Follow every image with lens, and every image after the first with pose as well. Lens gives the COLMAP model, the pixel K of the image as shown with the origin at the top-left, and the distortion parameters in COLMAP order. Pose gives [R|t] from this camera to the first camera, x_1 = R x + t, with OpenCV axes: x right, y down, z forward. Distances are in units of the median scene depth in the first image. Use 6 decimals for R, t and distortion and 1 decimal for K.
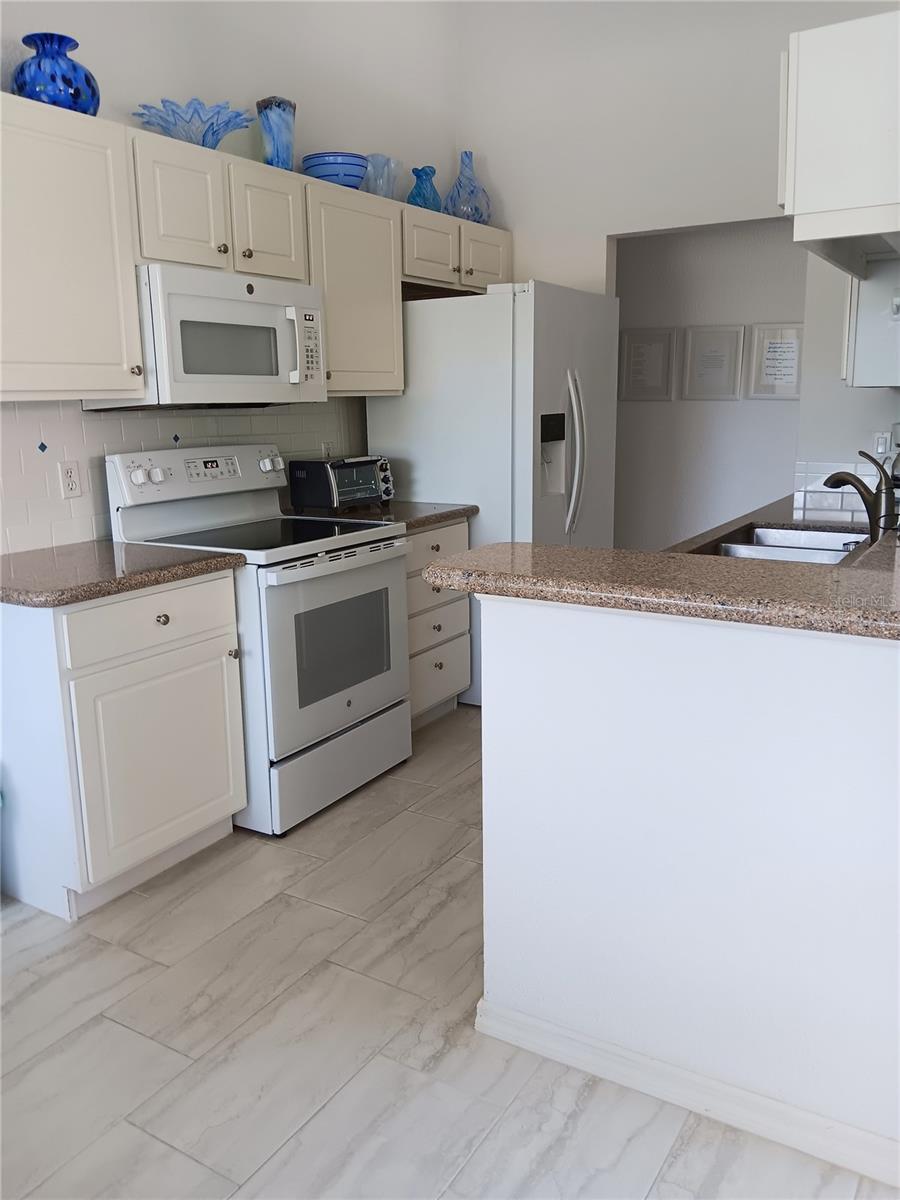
lens RADIAL K [[947.2, 0, 450.0], [0, 947.2, 600.0], [0, 0, 1]] dist [-0.003232, -0.003998]
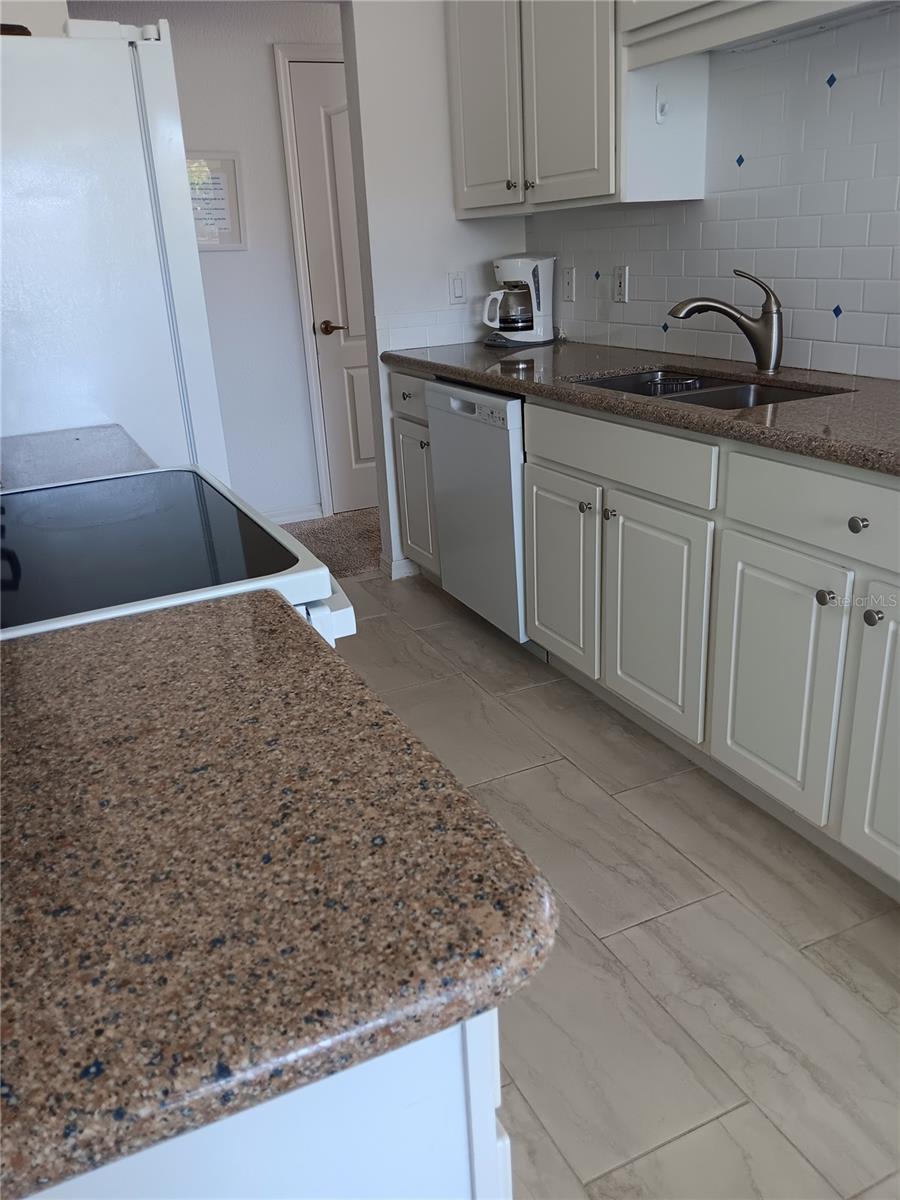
lens RADIAL K [[947.2, 0, 450.0], [0, 947.2, 600.0], [0, 0, 1]] dist [-0.003232, -0.003998]
pose [[0.544480, -0.305086, 0.781322, -0.533168], [0.215534, 0.951116, 0.221187, -0.125178], [-0.810609, 0.047969, 0.583620, 0.762795]]
